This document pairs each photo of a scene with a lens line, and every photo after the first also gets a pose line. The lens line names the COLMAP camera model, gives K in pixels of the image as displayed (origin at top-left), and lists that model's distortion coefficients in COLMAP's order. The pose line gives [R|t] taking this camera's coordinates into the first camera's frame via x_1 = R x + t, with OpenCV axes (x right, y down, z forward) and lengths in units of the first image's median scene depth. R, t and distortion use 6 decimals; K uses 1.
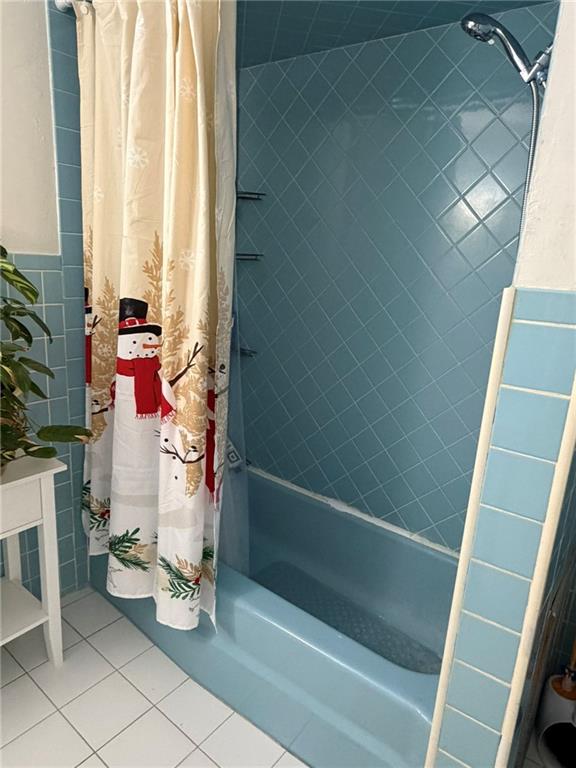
lens RADIAL K [[498.9, 0, 288.8], [0, 498.9, 384.2], [0, 0, 1]] dist [-0.004117, 0.003801]
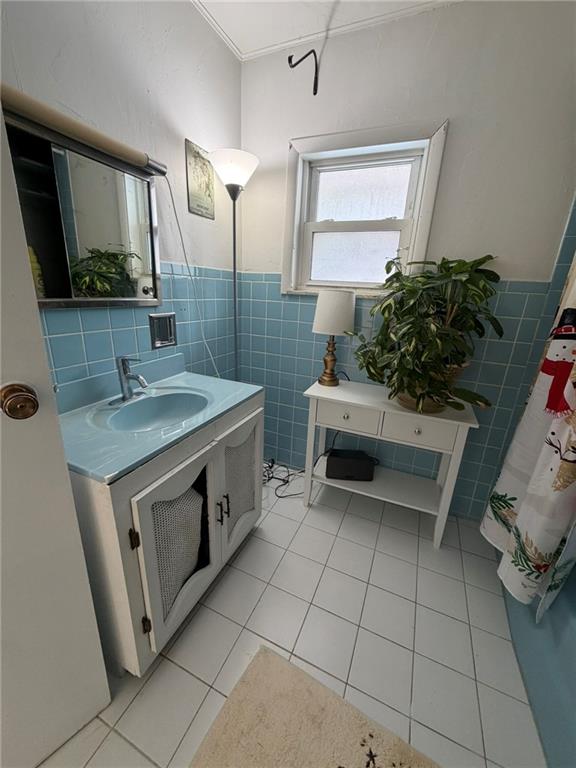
lens RADIAL K [[305.4, 0, 288.0], [0, 305.4, 383.6], [0, 0, 1]] dist [-0.001099, -0.000094]
pose [[0.249827, 0.244834, -0.936826, 0.214873], [-0.269940, 0.946759, 0.175444, 0.044965], [0.929903, 0.209056, 0.302616, 0.207591]]
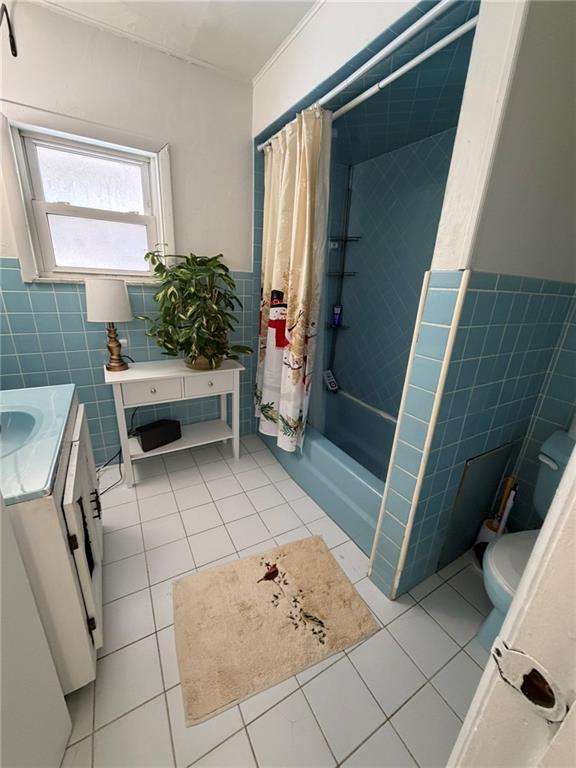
lens RADIAL K [[305.4, 0, 286.9], [0, 305.4, 384.5], [0, 0, 1]] dist [-0.001099, -0.000094]
pose [[0.925571, 0.110709, -0.362025, 0.234724], [-0.087838, 0.992990, 0.079090, 0.117083], [0.368244, -0.041404, 0.928807, -0.200705]]
